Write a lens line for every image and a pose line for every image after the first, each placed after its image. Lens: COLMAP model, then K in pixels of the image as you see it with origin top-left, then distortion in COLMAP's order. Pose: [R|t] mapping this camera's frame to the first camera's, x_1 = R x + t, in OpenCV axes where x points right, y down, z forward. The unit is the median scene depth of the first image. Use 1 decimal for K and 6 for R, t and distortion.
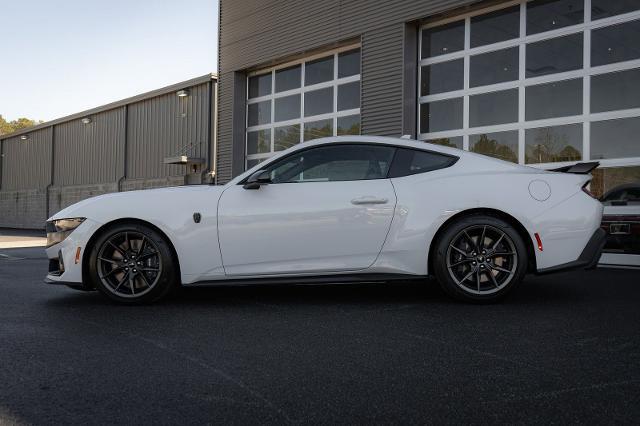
lens RADIAL K [[635.7, 0, 320.6], [0, 635.7, 213.6], [0, 0, 1]] dist [0.004909, 0.007480]
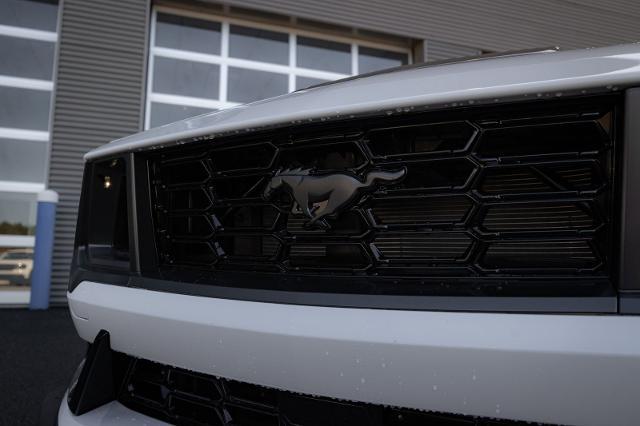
lens RADIAL K [[506.8, 0, 319.9], [0, 506.8, 212.6], [0, 0, 1]] dist [-0.011556, -0.000172]
pose [[0.411455, 0.113873, 0.904288, -0.575383], [-0.018560, 0.993006, -0.116600, 0.050609], [-0.911241, 0.031192, 0.410691, 1.130347]]
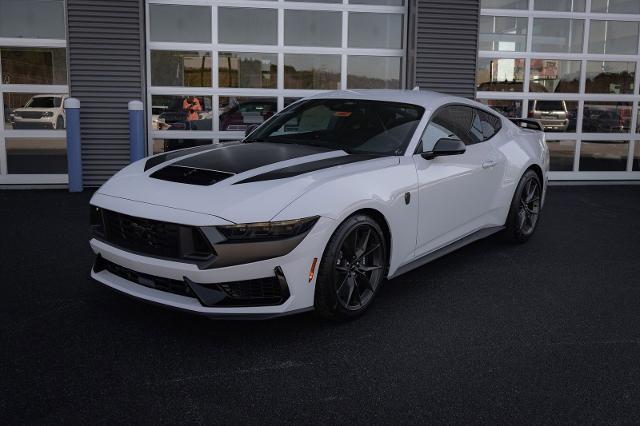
lens RADIAL K [[682.6, 0, 321.0], [0, 682.6, 214.1], [0, 0, 1]] dist [0.007673, 0.003840]
pose [[0.542960, -0.136825, 0.828536, -0.990495], [-0.022236, 0.983948, 0.177062, -0.128120], [-0.839464, -0.114562, 0.531203, 0.596834]]
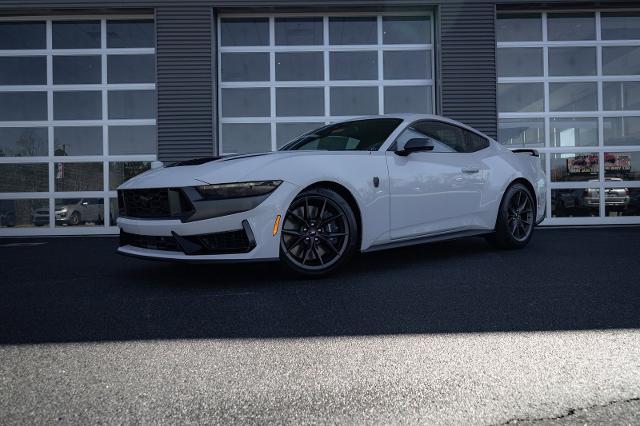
lens RADIAL K [[597.7, 0, 320.9], [0, 597.7, 211.5], [0, 0, 1]] dist [0.003575, 0.001675]
pose [[0.671241, -0.018354, 0.741012, -0.921348], [0.013042, 0.999831, 0.012951, 0.038640], [-0.741125, 0.000971, 0.671366, 0.428882]]
